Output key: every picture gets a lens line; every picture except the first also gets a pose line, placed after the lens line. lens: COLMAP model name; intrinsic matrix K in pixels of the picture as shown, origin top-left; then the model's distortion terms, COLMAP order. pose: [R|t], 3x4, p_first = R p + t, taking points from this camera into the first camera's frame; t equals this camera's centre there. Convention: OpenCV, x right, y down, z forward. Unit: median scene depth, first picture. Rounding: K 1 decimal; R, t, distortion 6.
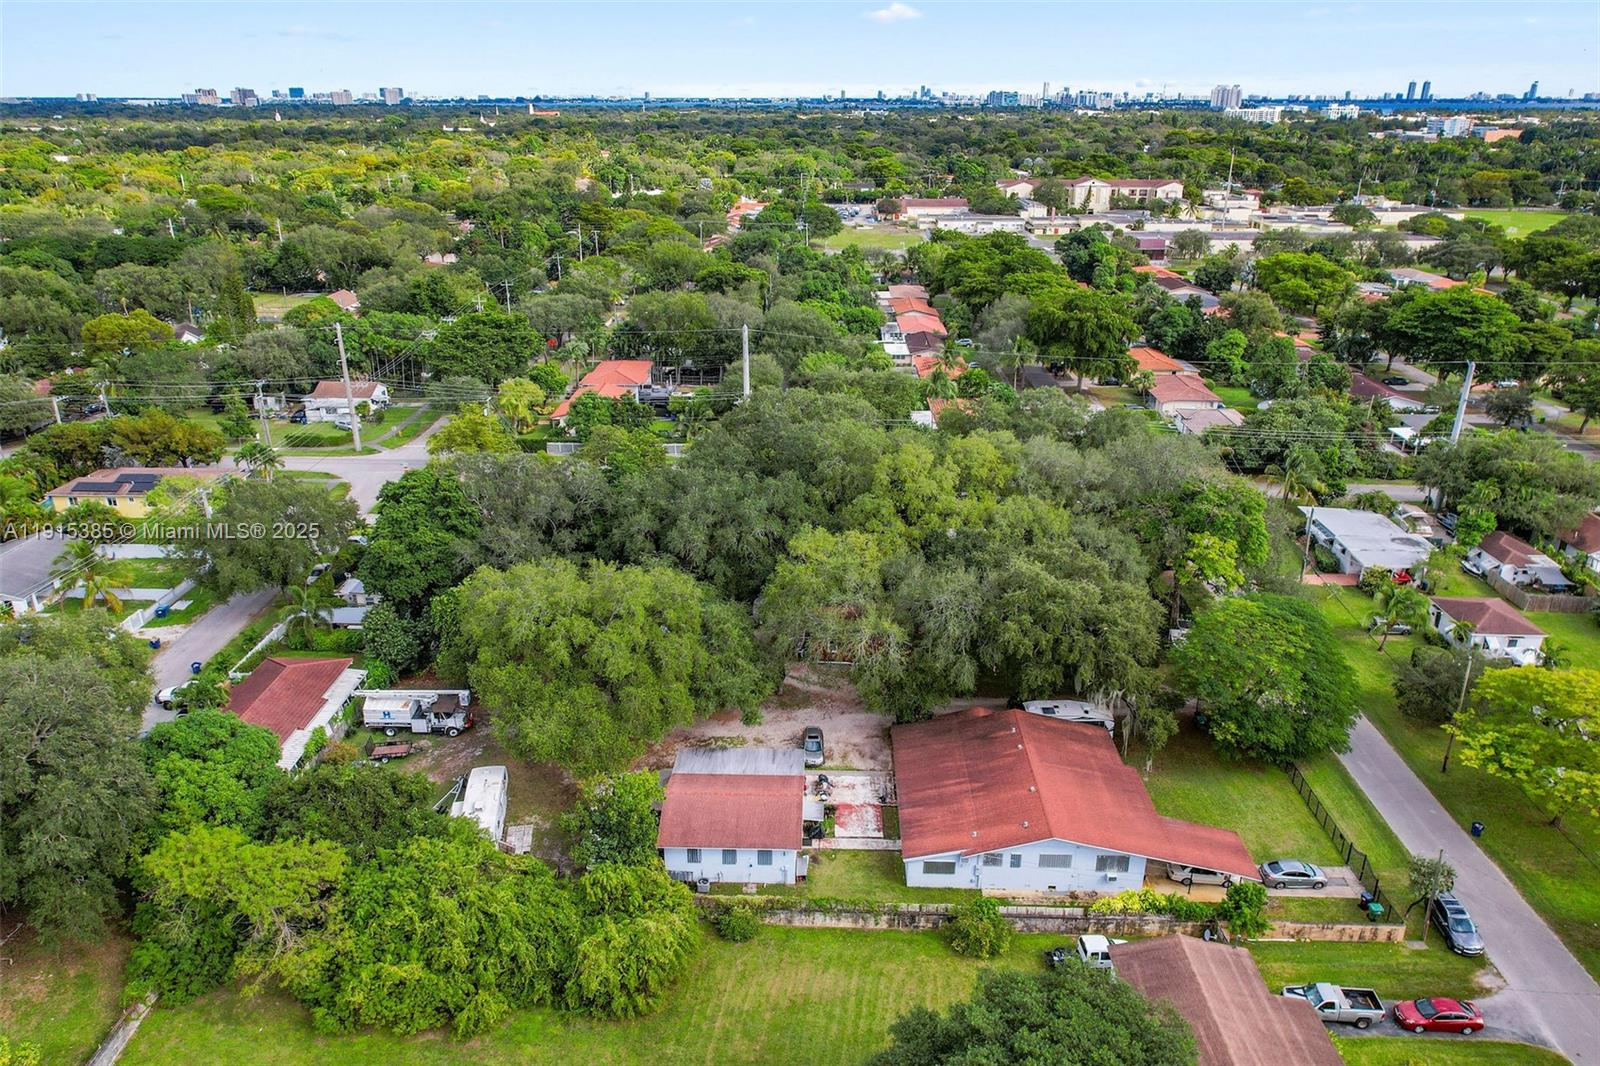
lens RADIAL K [[1091.5, 0, 800.0], [0, 1091.5, 533.0], [0, 0, 1]] dist [0.003261, 0.000669]
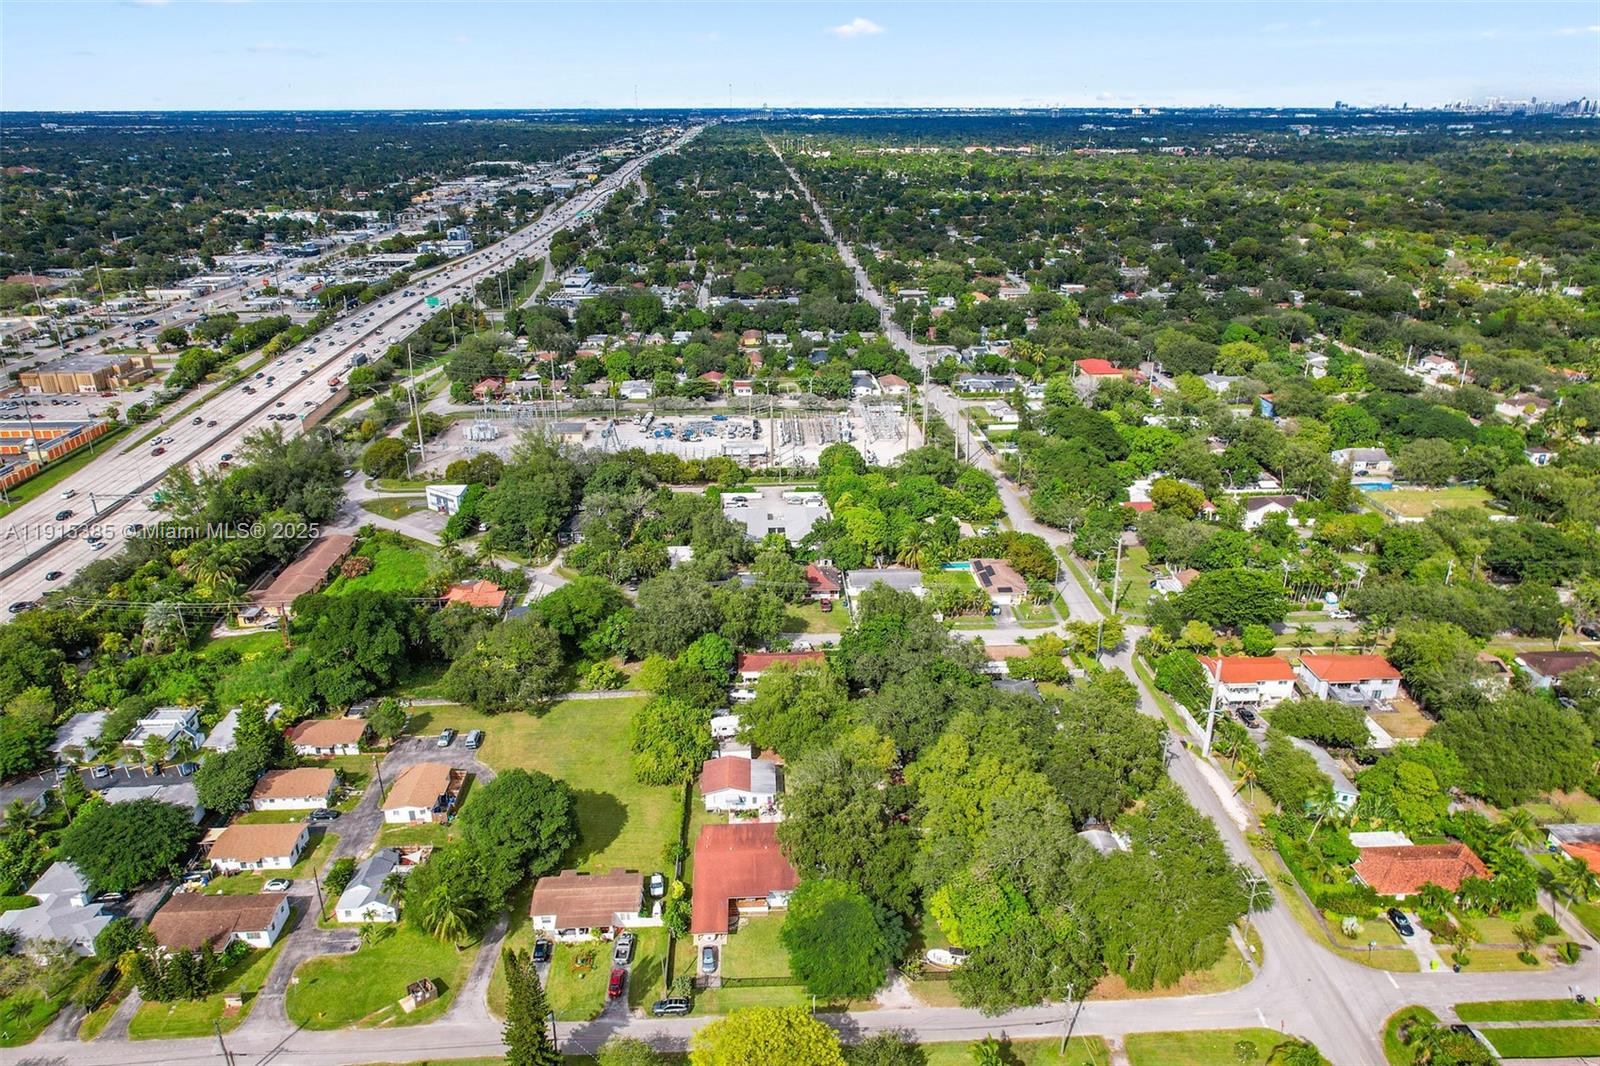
lens RADIAL K [[1074.9, 0, 805.2], [0, 1074.9, 534.8], [0, 0, 1]] dist [0.003334, -0.002235]
pose [[0.067084, 0.369672, -0.926738, 1.687635], [-0.366593, 0.872995, 0.321697, -0.900487], [0.927960, 0.318155, 0.194083, 0.441762]]
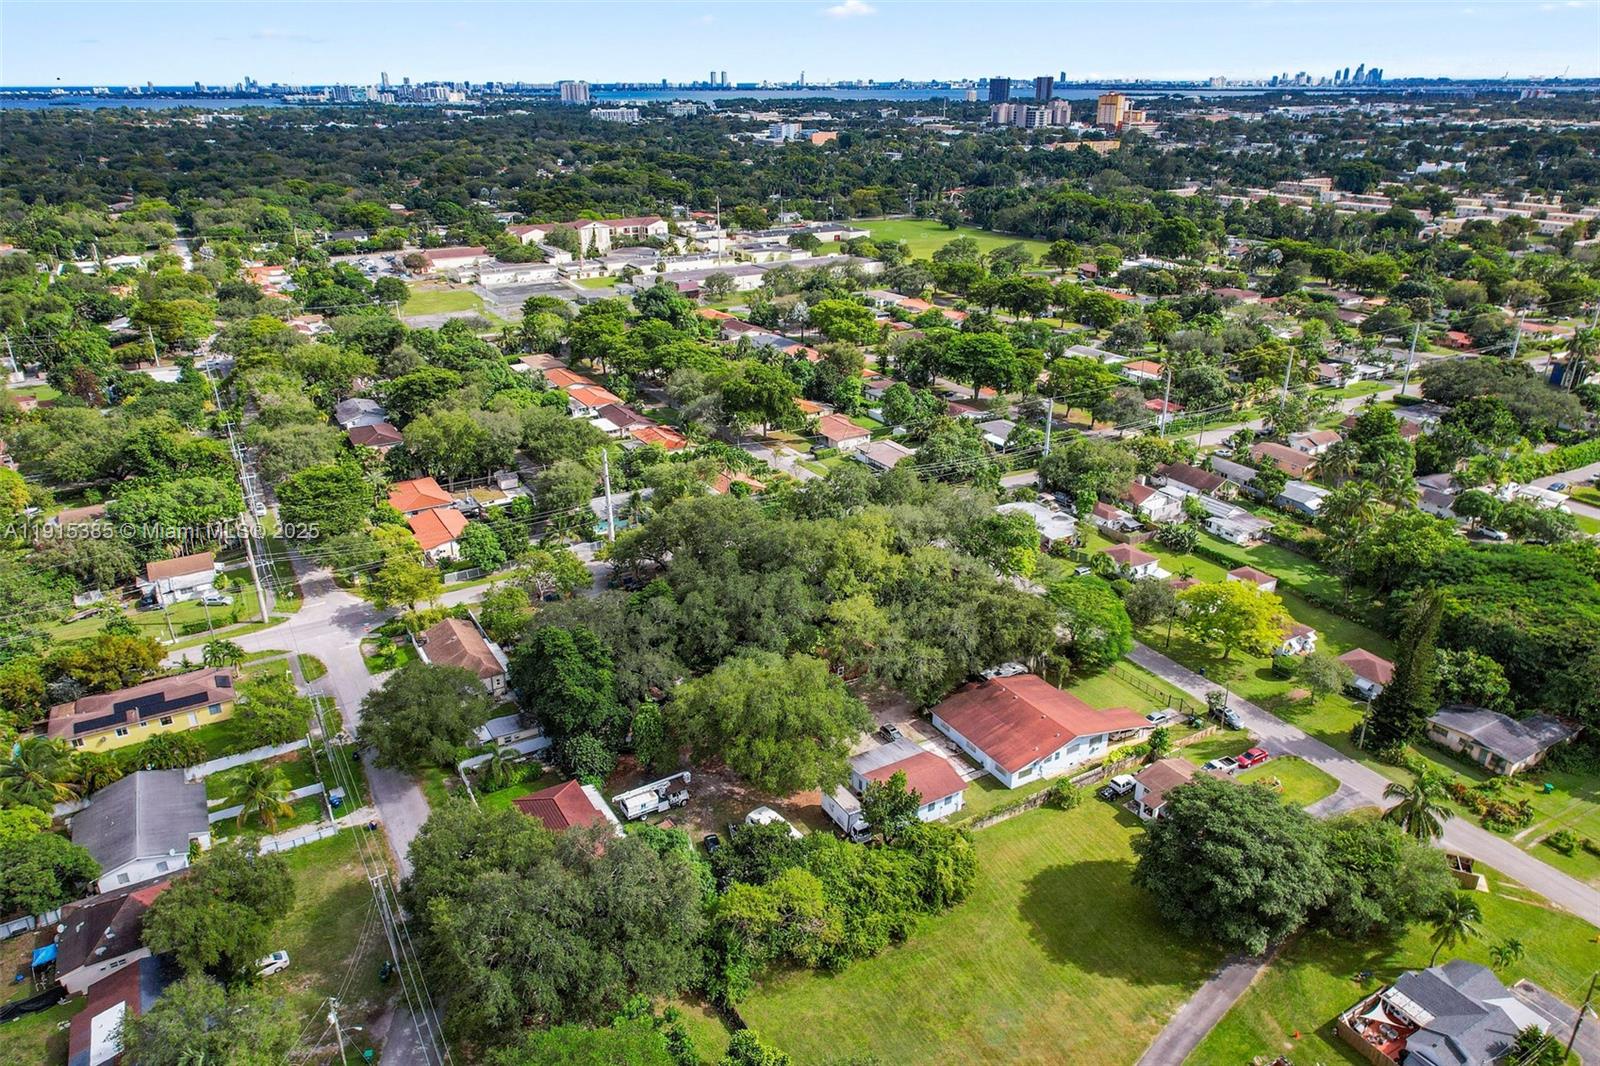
lens RADIAL K [[1060.1, 0, 800.0], [0, 1060.1, 533.0], [0, 0, 1]] dist [0.001059, -0.001259]
pose [[0.848771, -0.210993, 0.484840, -0.783118], [0.200664, 0.976874, 0.073830, -0.233246], [-0.489205, 0.034625, 0.871481, -0.291868]]
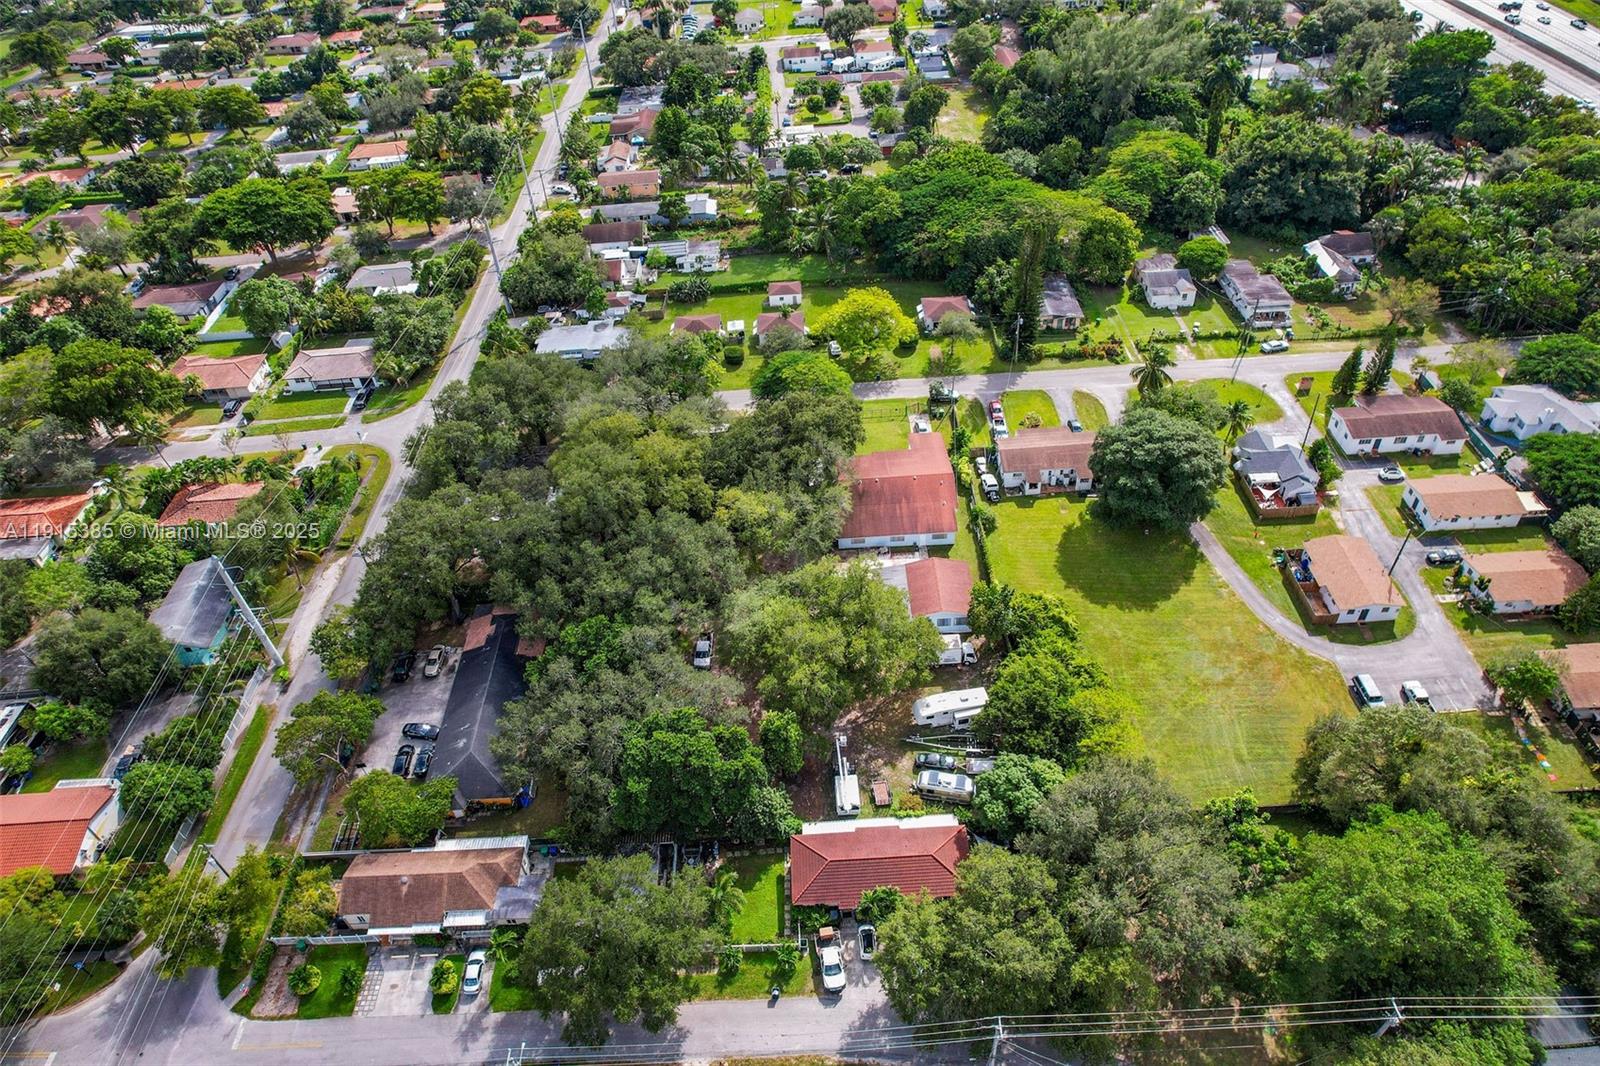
lens RADIAL K [[1013.1, 0, 801.2], [0, 1013.1, 525.2], [0, 0, 1]] dist [-0.088627, 0.081604]
pose [[-0.044003, -0.660046, 0.749936, -1.047231], [0.432578, 0.664056, 0.609841, -0.790324], [-0.900522, 0.351240, 0.256301, 0.629720]]
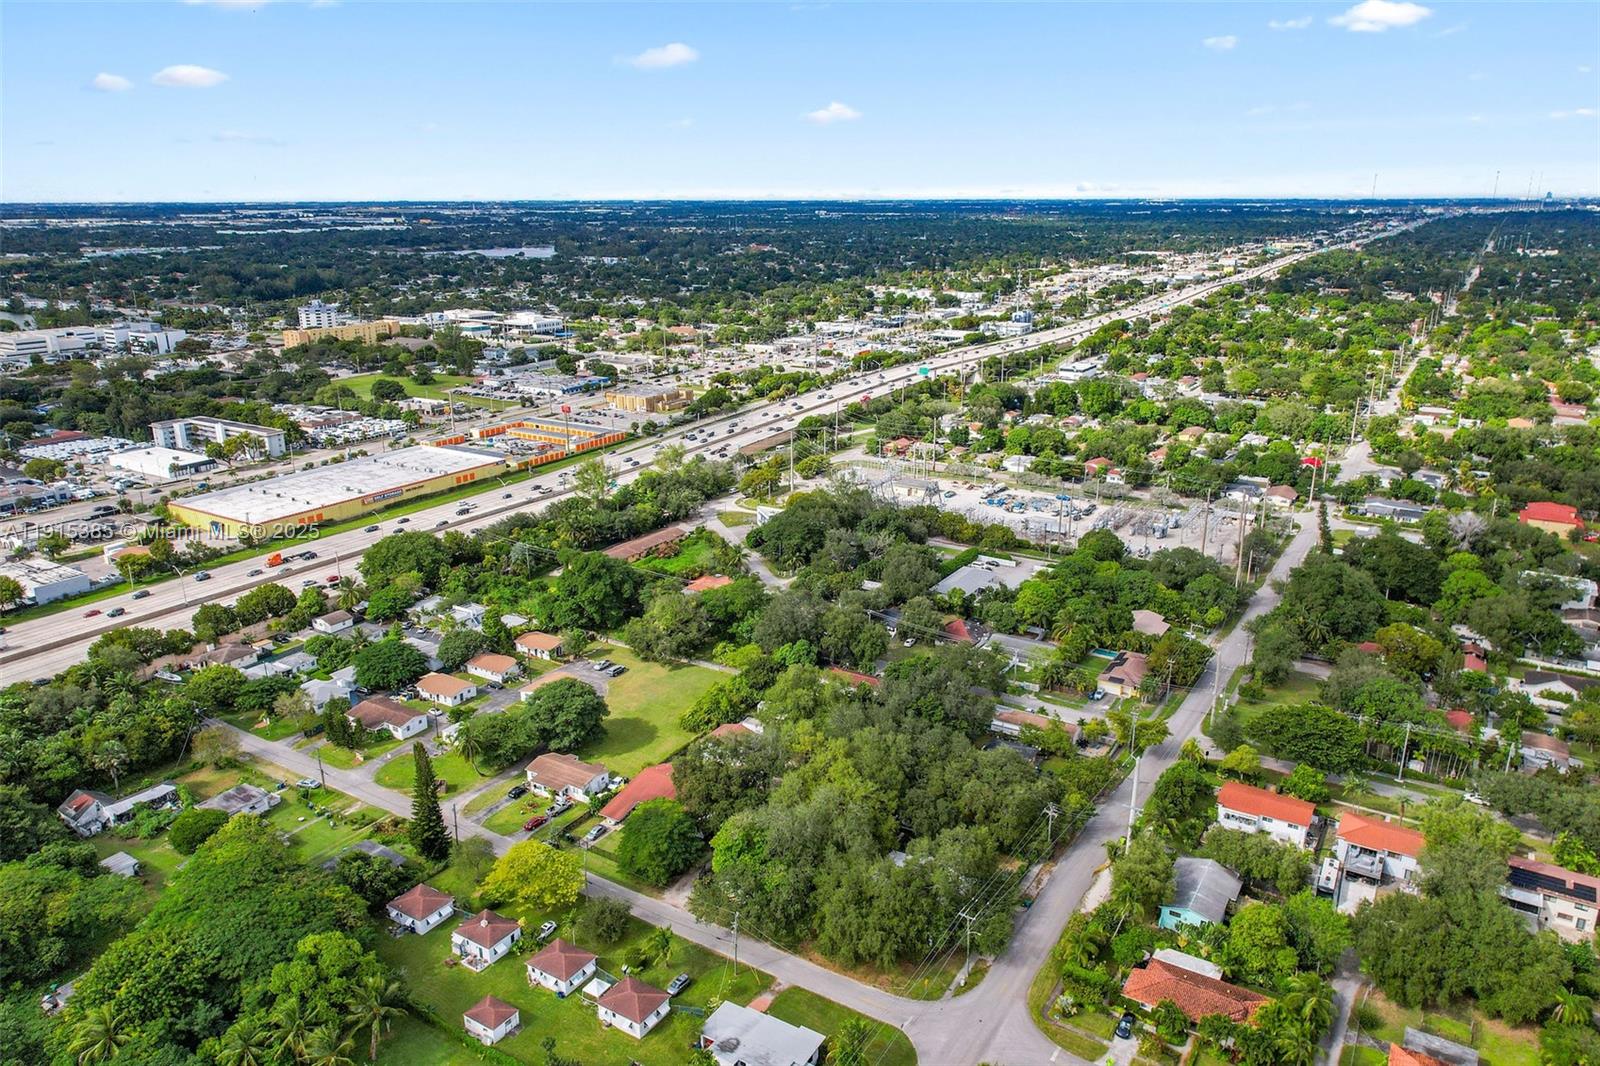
lens RADIAL K [[1115.3, 0, 800.0], [0, 1115.3, 533.0], [0, 0, 1]] dist [0.006444, -0.003017]
pose [[-0.520342, 0.247251, -0.817380, 1.898608], [-0.313802, 0.834839, 0.452298, -1.437583], [0.794212, 0.491845, -0.356814, 1.689393]]
